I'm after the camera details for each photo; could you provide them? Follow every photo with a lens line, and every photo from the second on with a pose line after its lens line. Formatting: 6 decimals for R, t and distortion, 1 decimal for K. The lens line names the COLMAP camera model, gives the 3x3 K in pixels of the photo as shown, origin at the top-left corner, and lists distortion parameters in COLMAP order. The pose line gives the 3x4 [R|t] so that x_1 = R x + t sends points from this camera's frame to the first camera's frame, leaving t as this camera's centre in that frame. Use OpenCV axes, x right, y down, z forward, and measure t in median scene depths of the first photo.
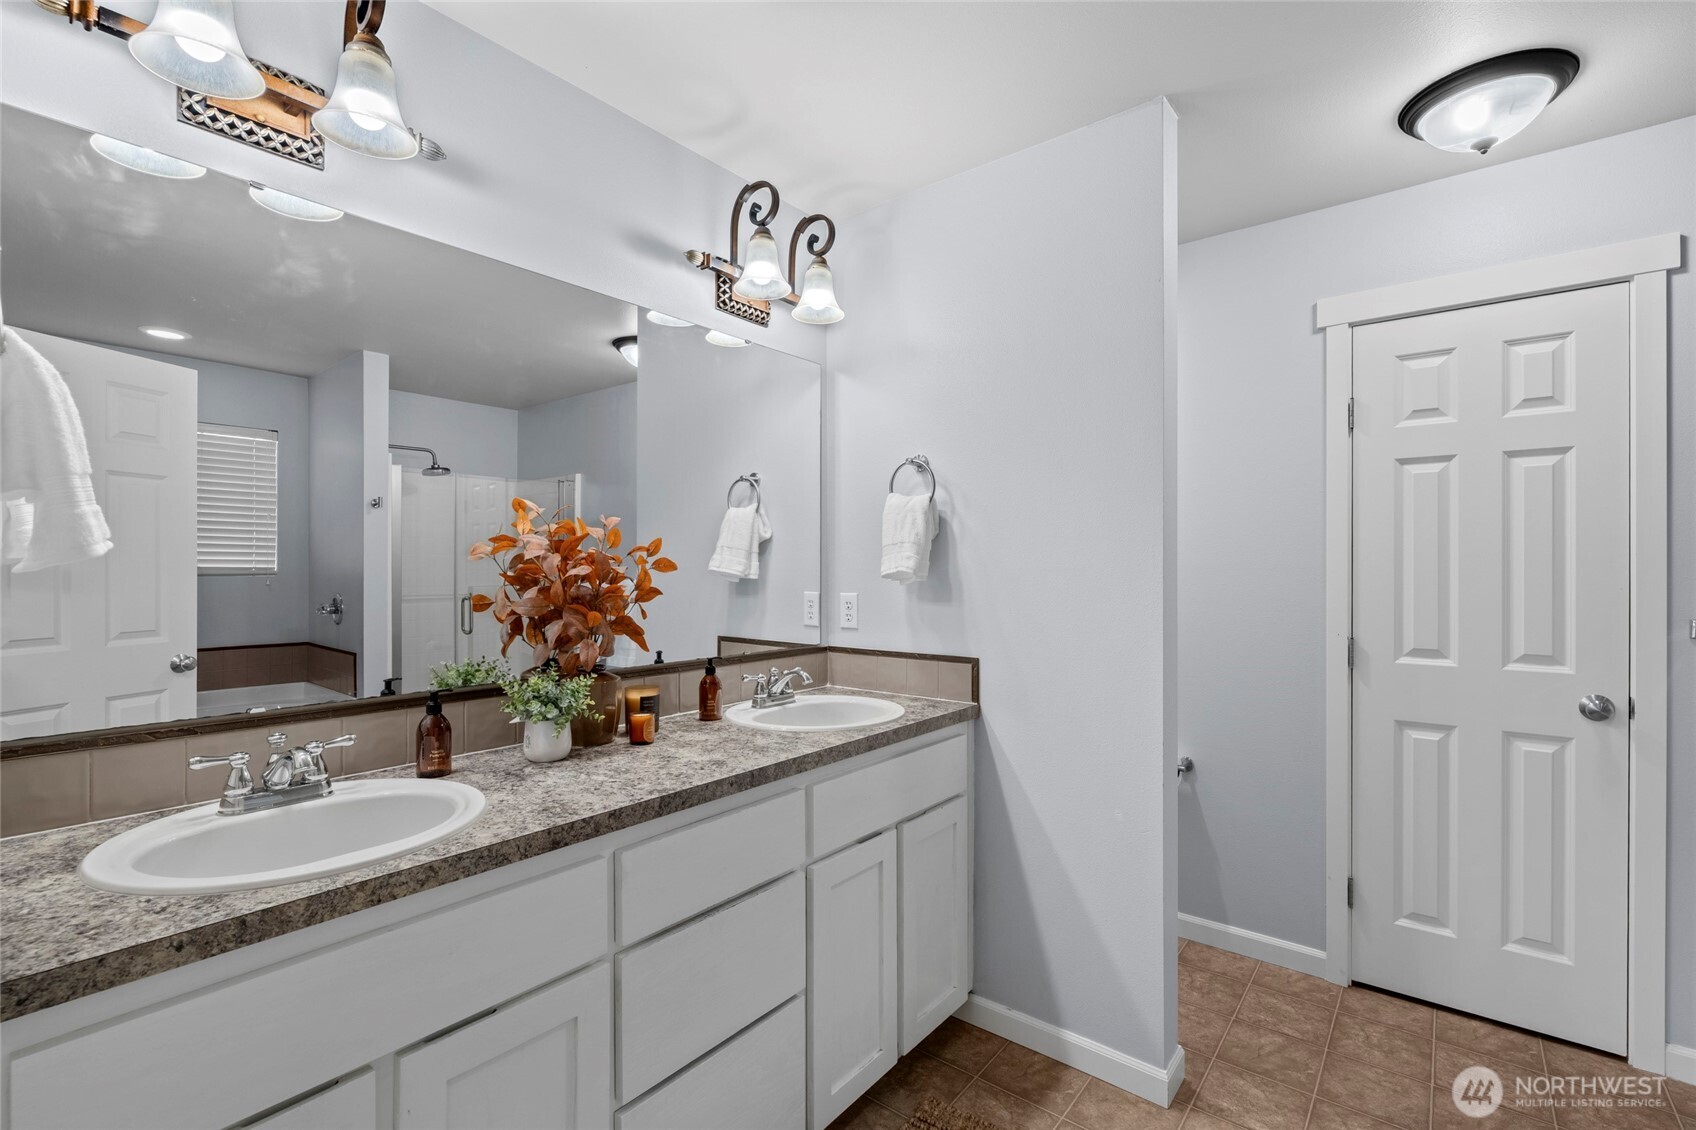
lens RADIAL K [[745.9, 0, 848.0], [0, 745.9, 565.0], [0, 0, 1]] dist [-0.002928, 0.000363]
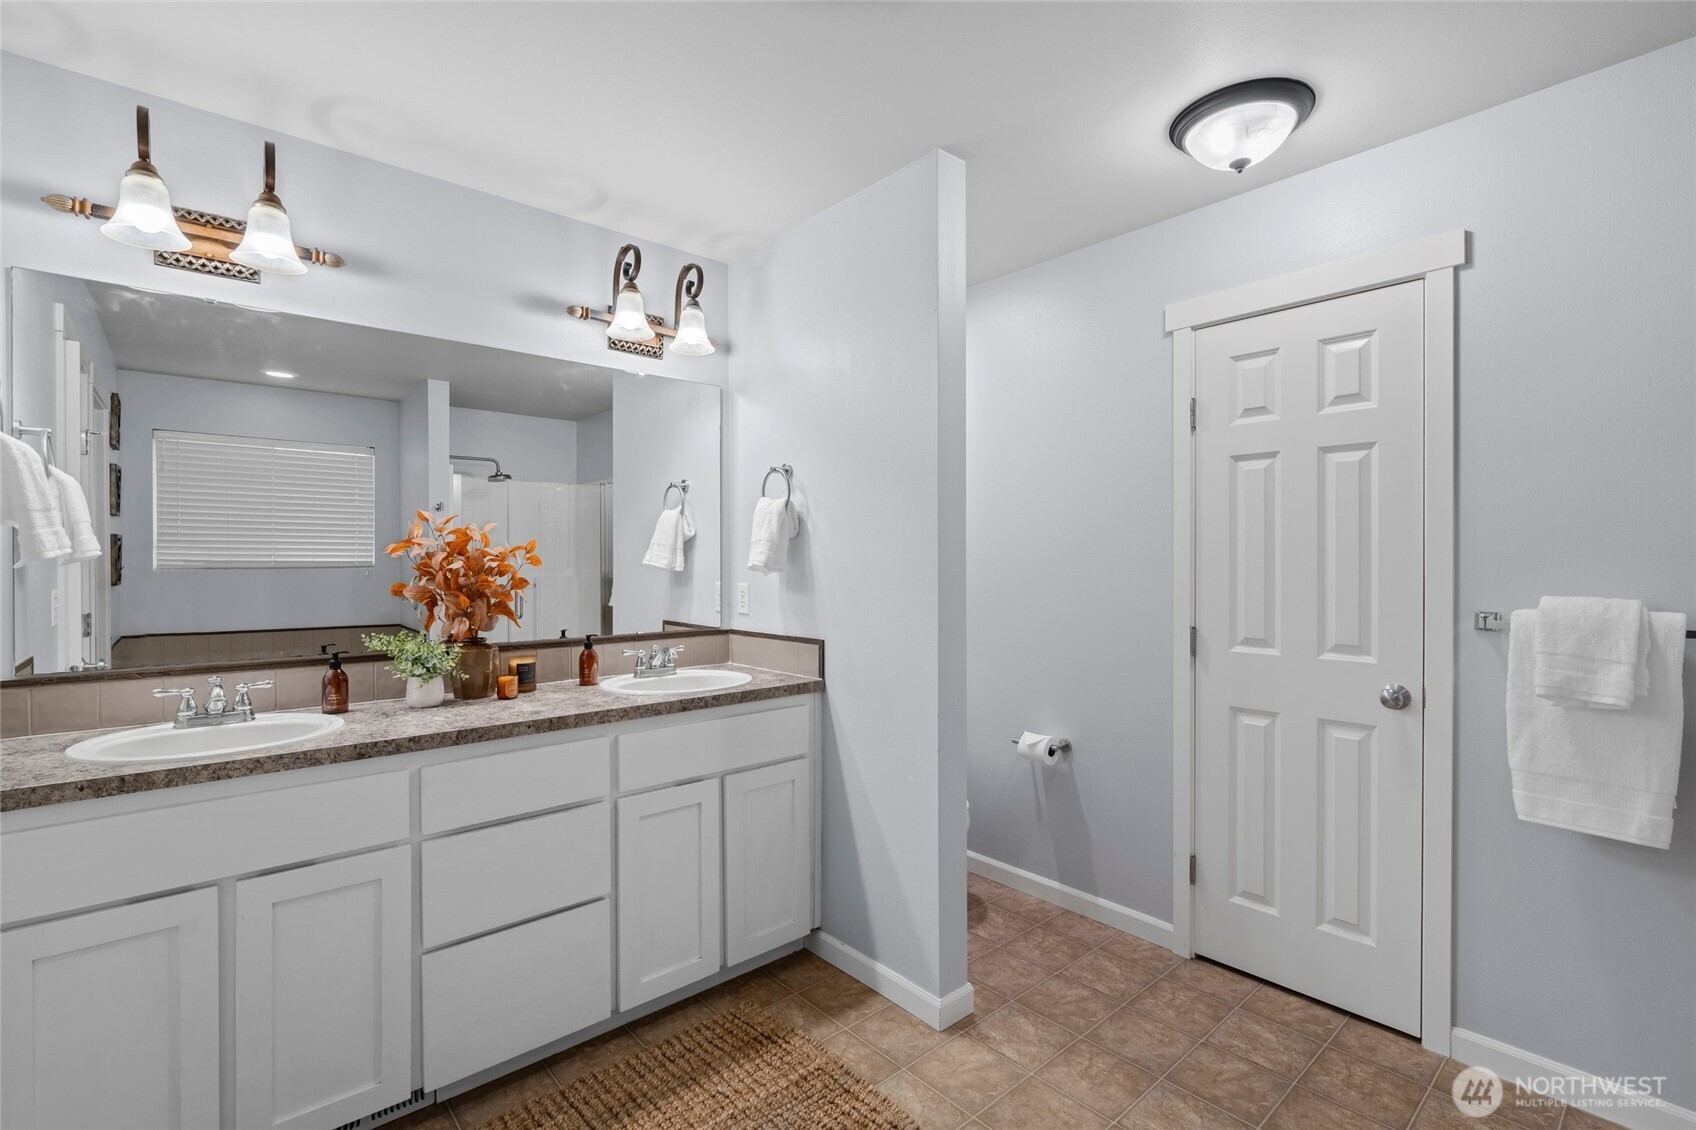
lens RADIAL K [[758.4, 0, 850.6], [0, 758.4, 559.9], [0, 0, 1]] dist [0.000419, -0.000802]
pose [[0.984790, -0.002834, -0.173725, 0.437096], [0.003686, 0.999983, 0.004584, -0.004035], [0.173709, -0.005155, 0.984783, -0.153009]]
